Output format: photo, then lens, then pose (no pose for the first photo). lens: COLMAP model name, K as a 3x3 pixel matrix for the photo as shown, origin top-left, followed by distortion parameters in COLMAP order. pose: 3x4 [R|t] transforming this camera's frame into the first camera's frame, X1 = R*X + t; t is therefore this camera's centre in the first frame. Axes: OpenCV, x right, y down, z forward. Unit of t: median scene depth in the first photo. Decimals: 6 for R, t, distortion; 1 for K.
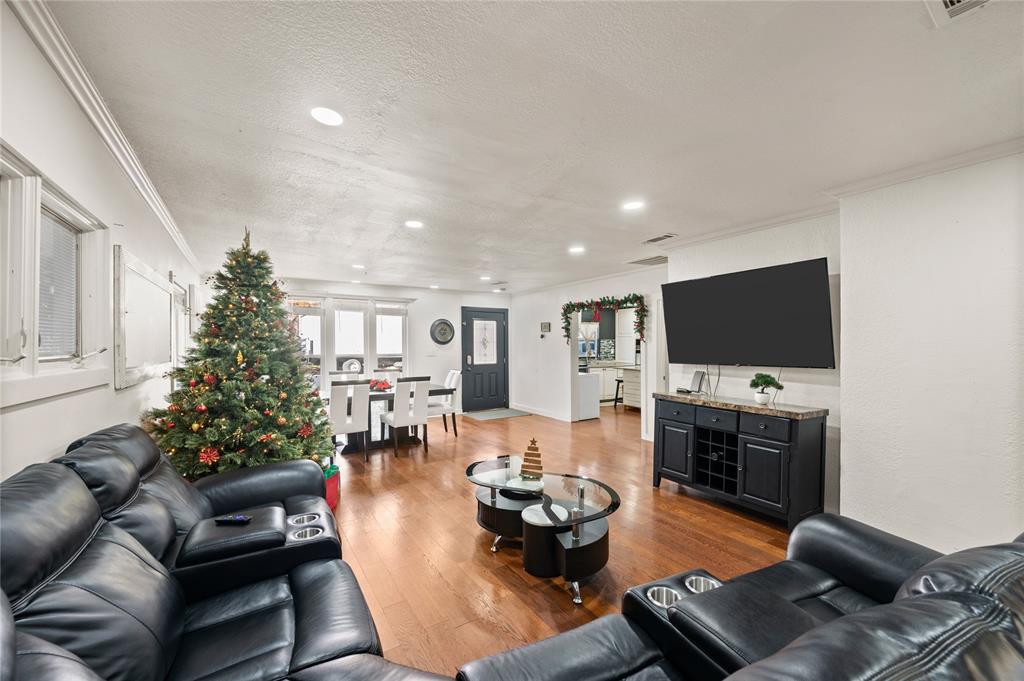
lens RADIAL K [[402.5, 0, 516.7], [0, 402.5, 344.8], [0, 0, 1]] dist [-0.003822, 0.000072]
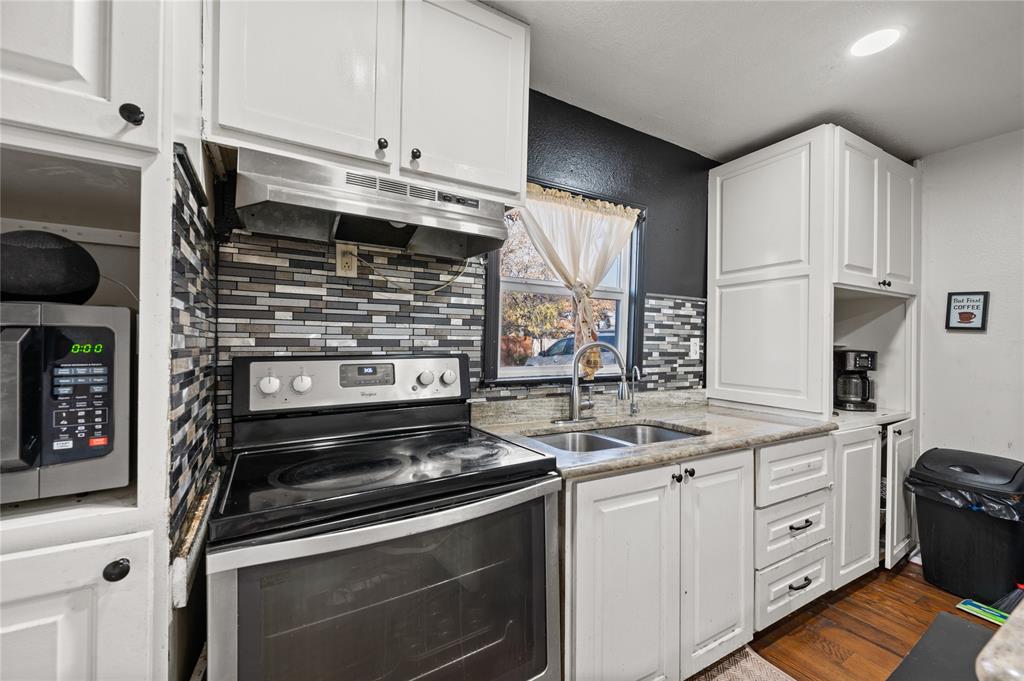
lens RADIAL K [[402.5, 0, 511.3], [0, 402.5, 342.0], [0, 0, 1]] dist [-0.003822, 0.000072]
pose [[0.997739, 0.004793, -0.067036, 0.152357], [-0.004665, 0.999987, 0.002070, 0.012069], [0.067045, -0.001752, 0.997748, 0.783179]]
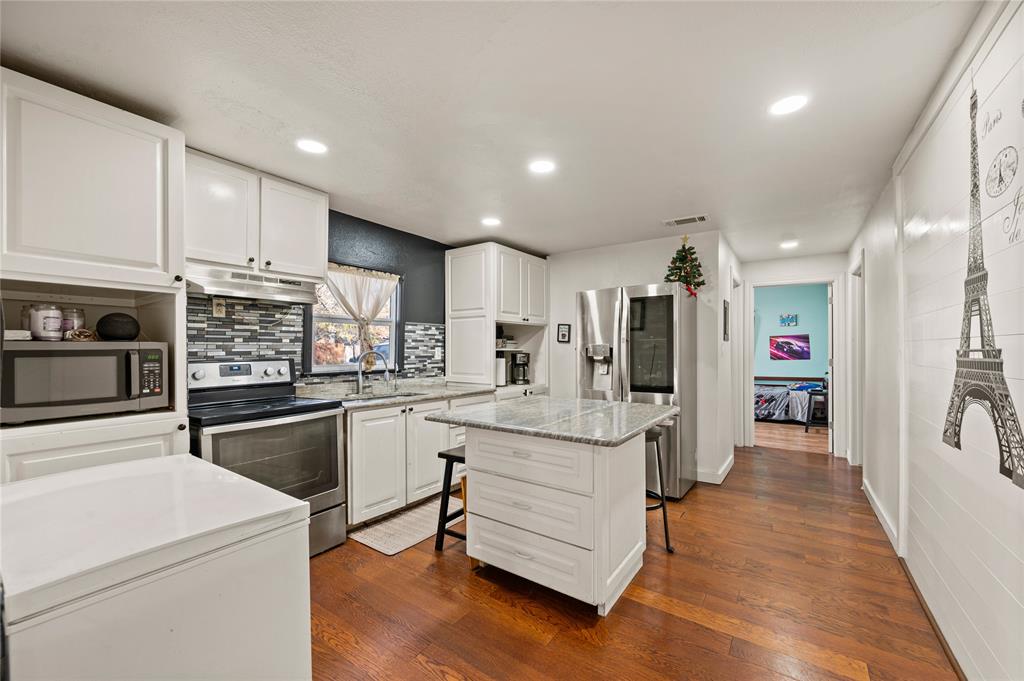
lens RADIAL K [[402.5, 0, 518.7], [0, 402.5, 350.2], [0, 0, 1]] dist [-0.003822, 0.000072]
pose [[0.924485, -0.008014, 0.381134, 0.163682], [0.005452, 0.999955, 0.007801, 0.009962], [-0.381179, -0.005134, 0.924487, 0.616796]]
